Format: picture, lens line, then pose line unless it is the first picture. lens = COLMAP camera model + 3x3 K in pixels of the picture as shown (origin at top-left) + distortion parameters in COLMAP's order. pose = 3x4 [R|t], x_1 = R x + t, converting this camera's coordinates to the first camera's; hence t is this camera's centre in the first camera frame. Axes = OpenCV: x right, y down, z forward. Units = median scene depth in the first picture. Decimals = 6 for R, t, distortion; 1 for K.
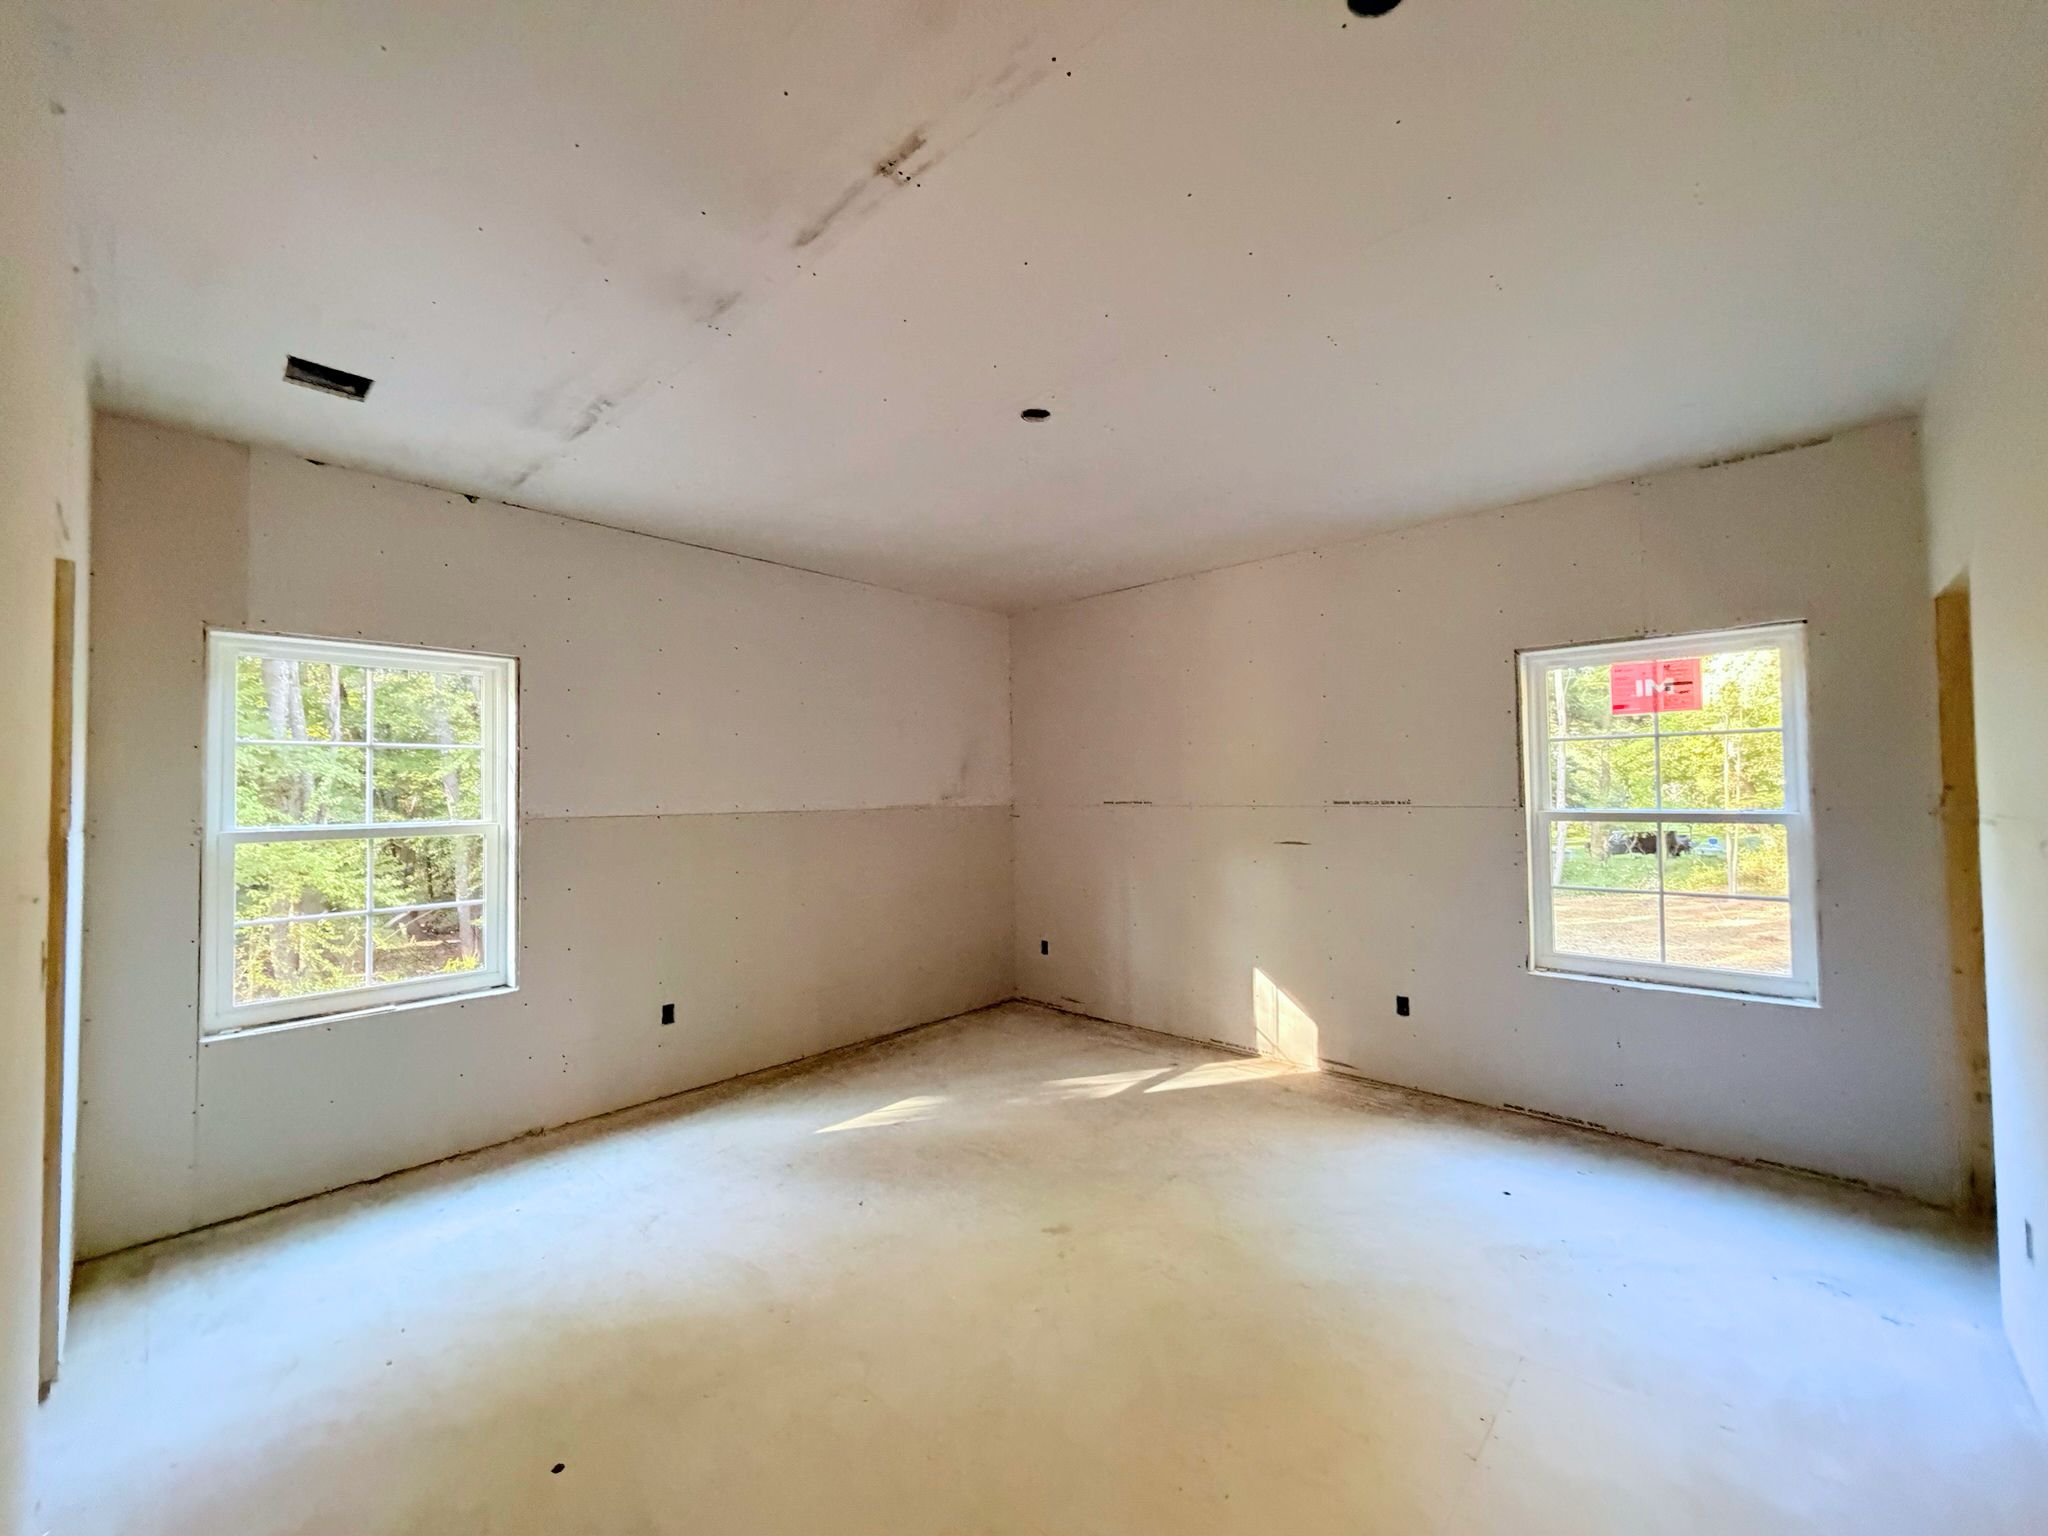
lens RADIAL K [[834.7, 0, 1015.3], [0, 834.7, 775.3], [0, 0, 1]] dist [0.016292, 0.000171]
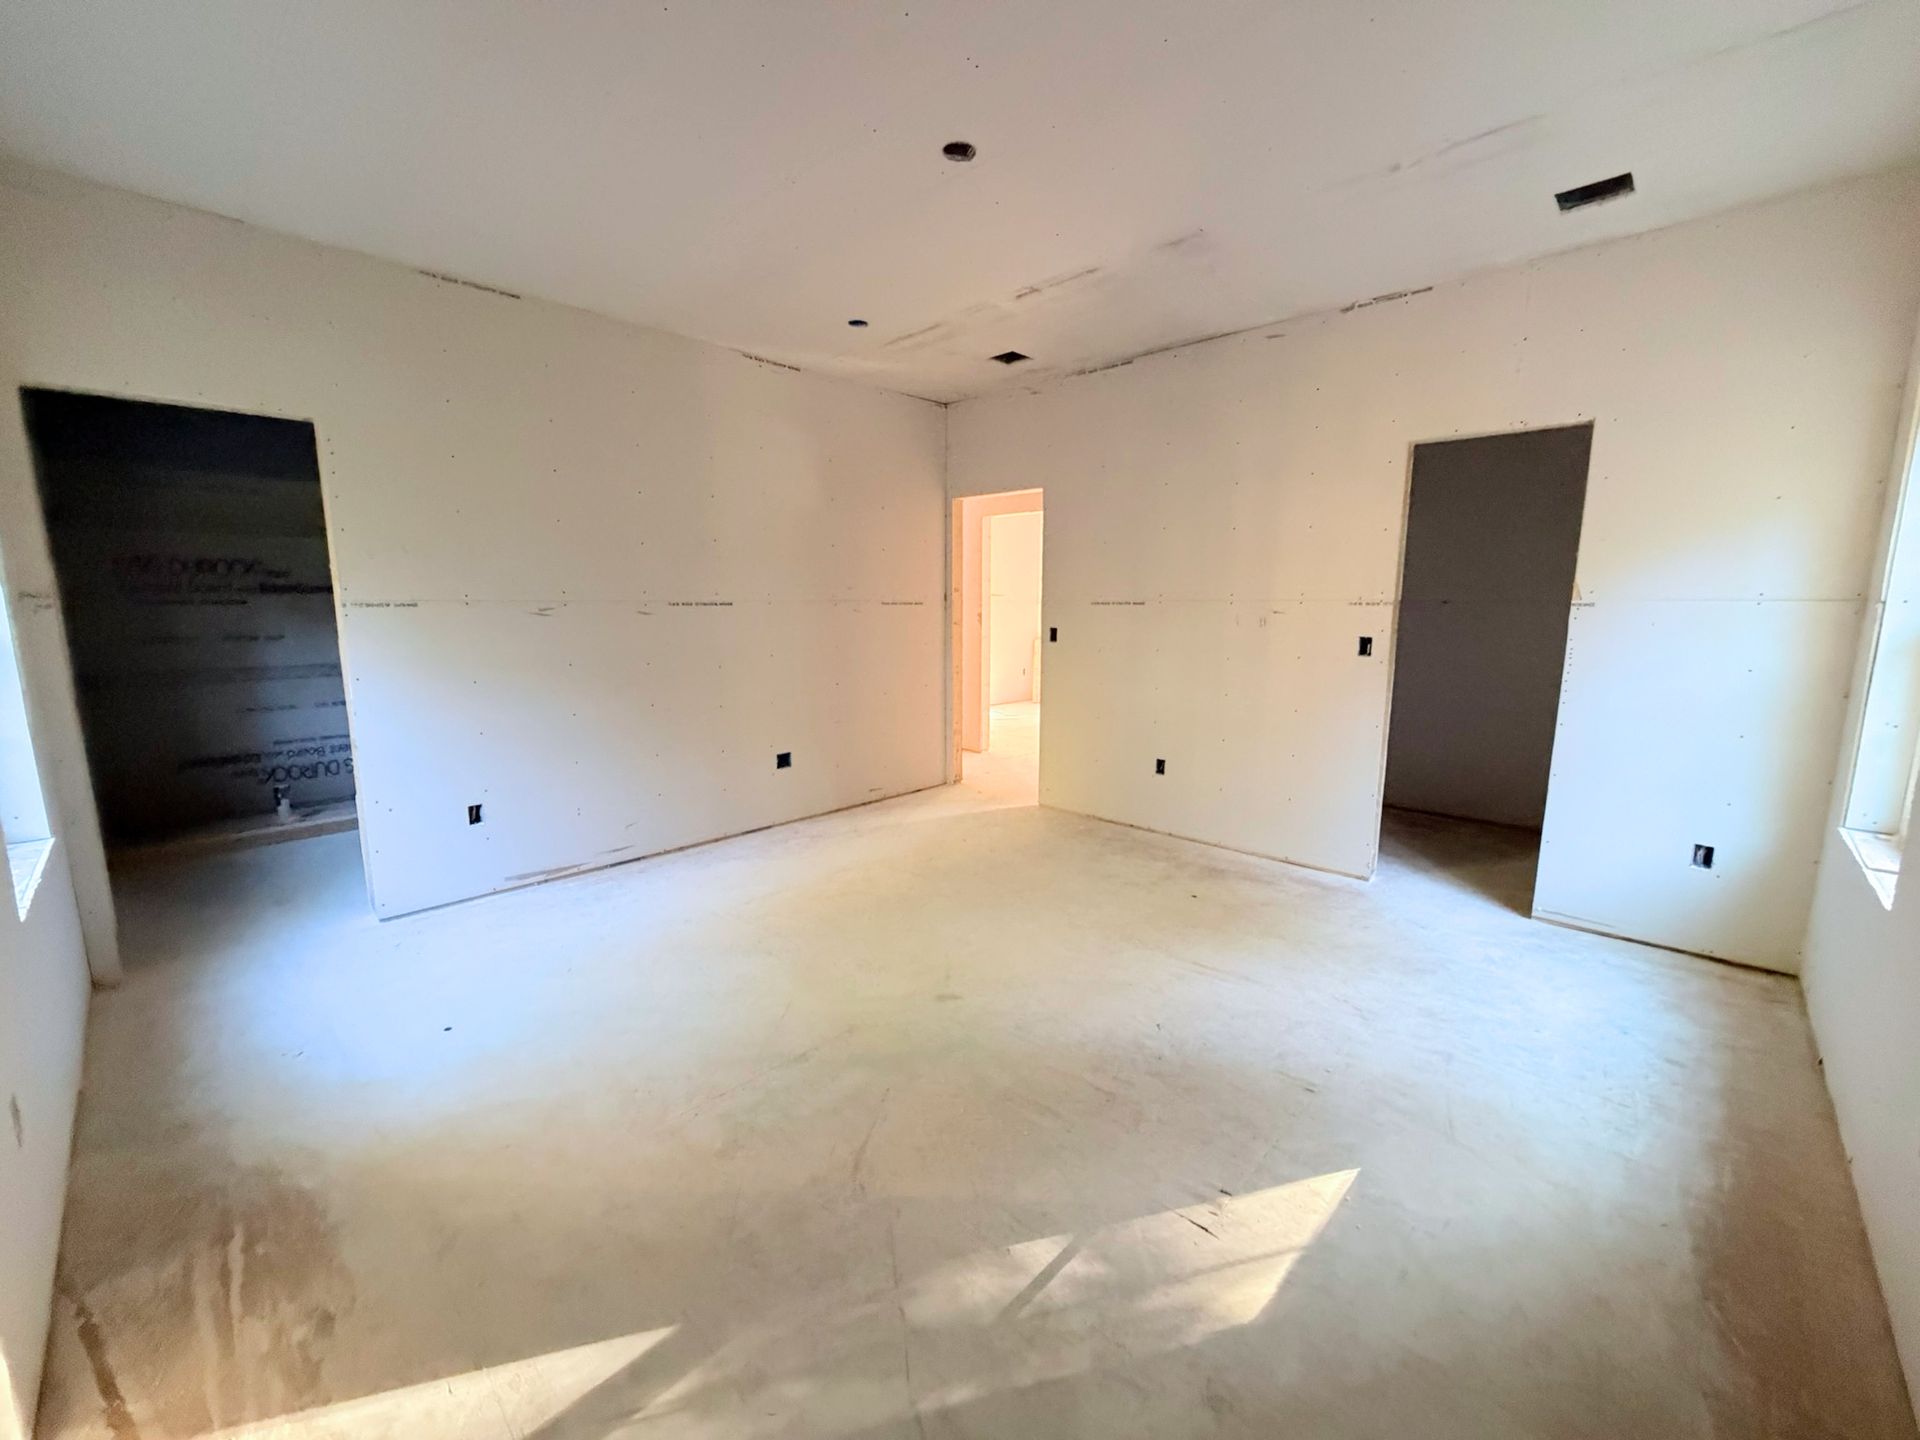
lens RADIAL K [[782.5, 0, 951.8], [0, 782.5, 726.9], [0, 0, 1]] dist [0.016292, 0.000171]
pose [[-0.999793, 0.013420, 0.015315, 0.017378], [0.015323, 0.991155, 0.131822, 0.050613], [-0.013410, 0.132029, -0.991155, 1.366733]]
